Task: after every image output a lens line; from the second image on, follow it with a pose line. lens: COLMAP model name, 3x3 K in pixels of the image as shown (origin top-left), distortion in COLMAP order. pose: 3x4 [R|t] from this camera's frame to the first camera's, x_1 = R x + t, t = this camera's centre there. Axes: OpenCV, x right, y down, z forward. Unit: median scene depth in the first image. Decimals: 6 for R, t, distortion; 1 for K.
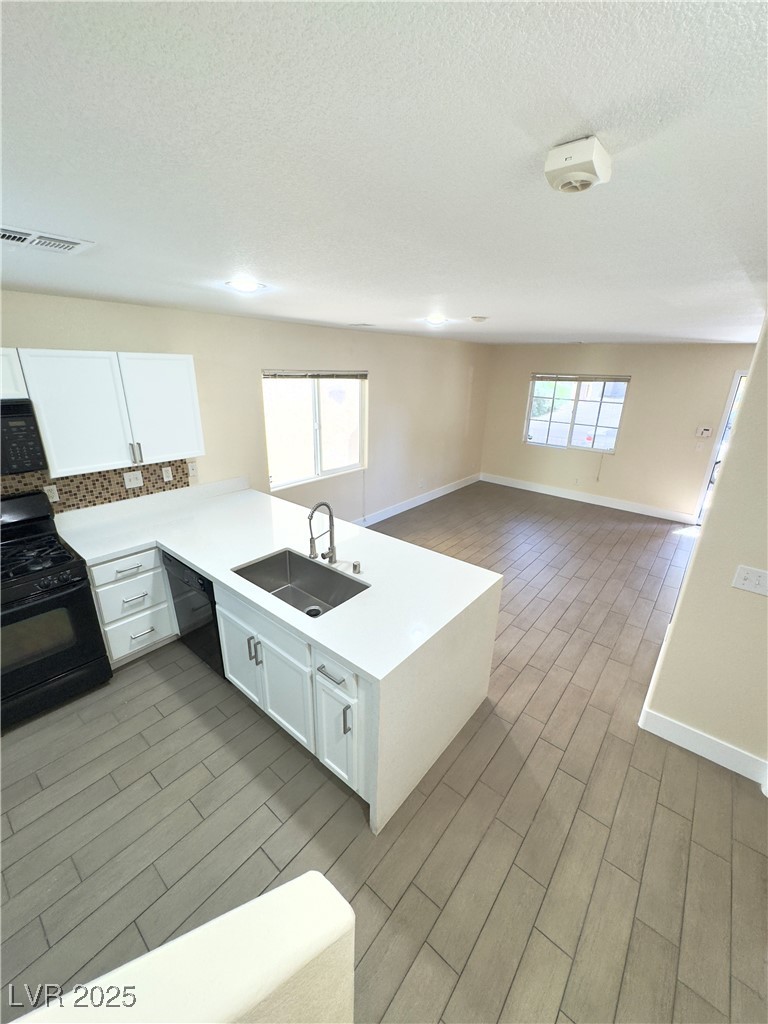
lens RADIAL K [[409.4, 0, 386.1], [0, 409.4, 513.2], [0, 0, 1]] dist [-0.001122, 0.000655]
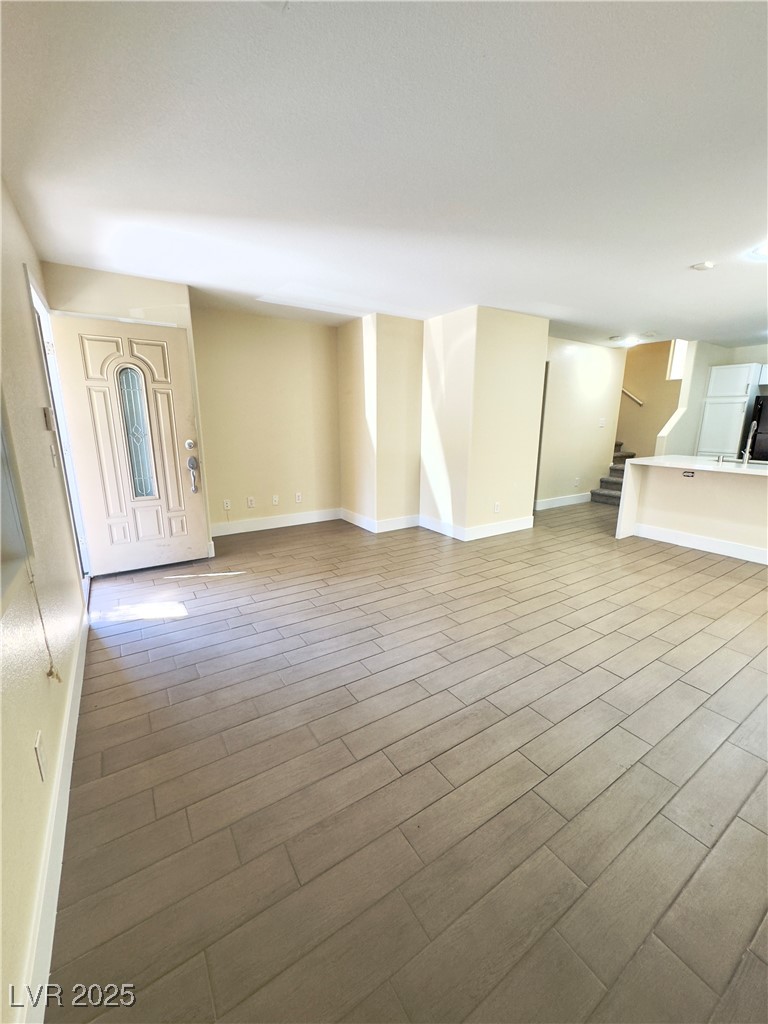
lens RADIAL K [[409.4, 0, 385.3], [0, 409.4, 510.9], [0, 0, 1]] dist [-0.001122, 0.000655]
pose [[-0.954994, -0.091141, 0.282275, 0.693935], [0.074886, 0.846719, 0.526744, -0.630633], [-0.287016, 0.524176, -0.801786, 2.590230]]
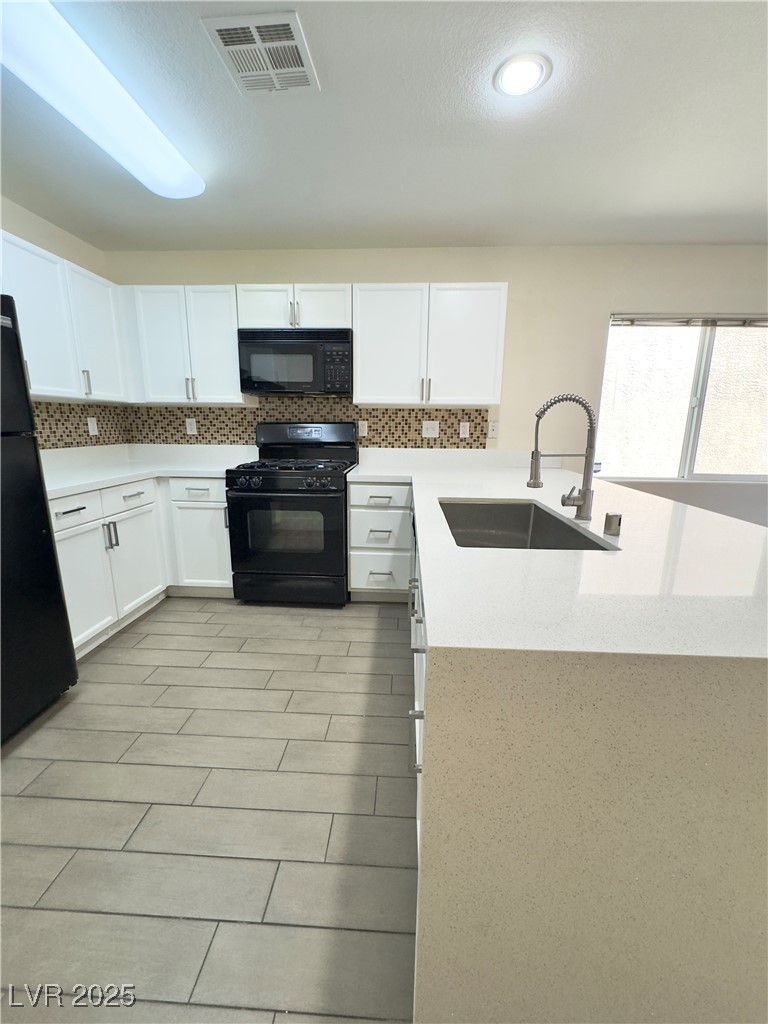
lens RADIAL K [[409.4, 0, 384.6], [0, 409.4, 513.2], [0, 0, 1]] dist [-0.001122, 0.000655]
pose [[0.594936, 0.152845, -0.789107, 0.138101], [-0.267861, 0.963335, -0.015358, 0.179580], [0.757827, 0.220508, 0.614064, 0.416266]]
